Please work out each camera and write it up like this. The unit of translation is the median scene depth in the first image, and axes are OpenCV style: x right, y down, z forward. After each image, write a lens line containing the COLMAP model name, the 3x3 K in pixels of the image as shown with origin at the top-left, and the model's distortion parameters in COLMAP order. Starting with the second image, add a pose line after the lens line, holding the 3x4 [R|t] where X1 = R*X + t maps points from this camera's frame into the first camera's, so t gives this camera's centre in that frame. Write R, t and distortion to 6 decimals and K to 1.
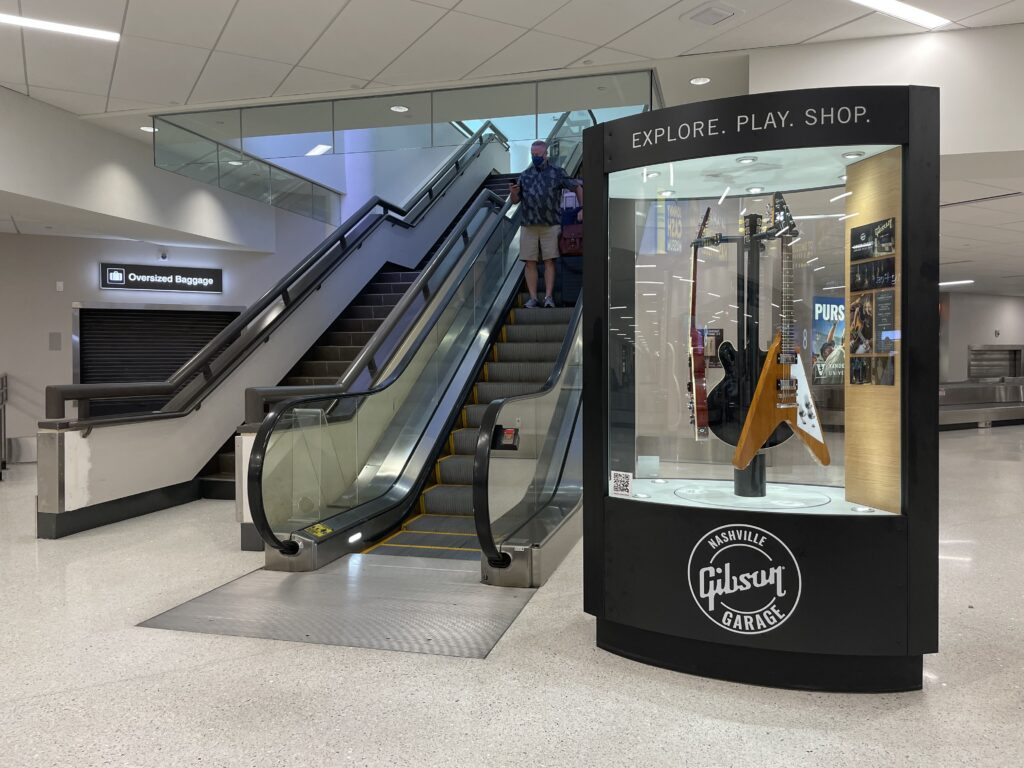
lens RADIAL K [[766.0, 0, 511.1], [0, 766.0, 380.2], [0, 0, 1]] dist [0.051771, -0.038320]
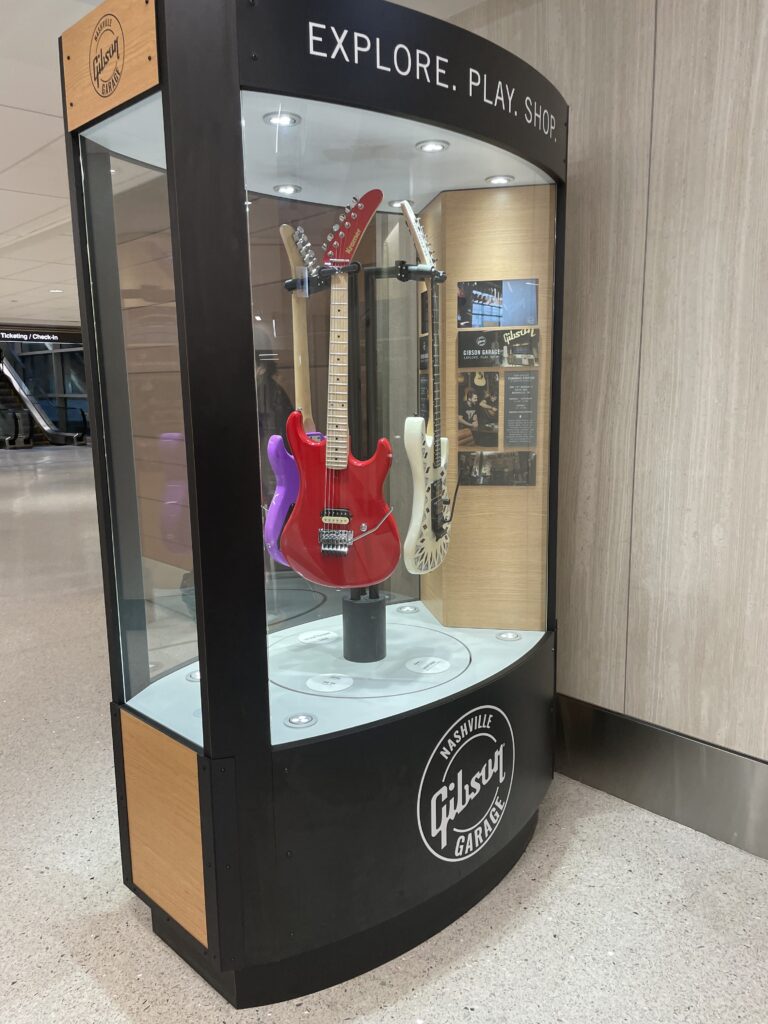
lens RADIAL K [[766.0, 0, 386.6], [0, 766.0, 522.0], [0, 0, 1]] dist [0.051771, -0.038320]
pose [[0.426562, -0.160015, 0.890191, -0.318192], [0.037249, 0.986499, 0.159477, -0.091285], [-0.903691, -0.034868, 0.426764, 0.773008]]
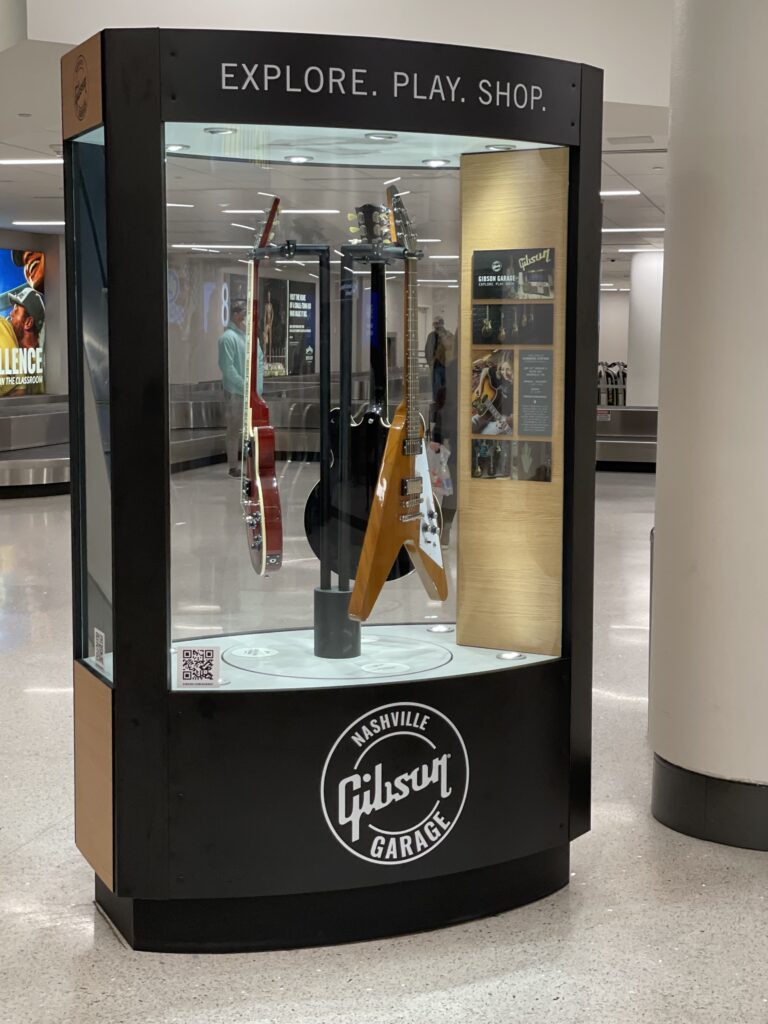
lens RADIAL K [[1554.7, 0, 382.6], [0, 1554.7, 518.9], [0, 0, 1]] dist [0.123245, 0.000000]
pose [[0.721702, -0.070592, 0.688595, -0.614803], [0.008507, 0.995616, 0.093151, -0.094142], [-0.692151, -0.061370, 0.719138, 0.055399]]
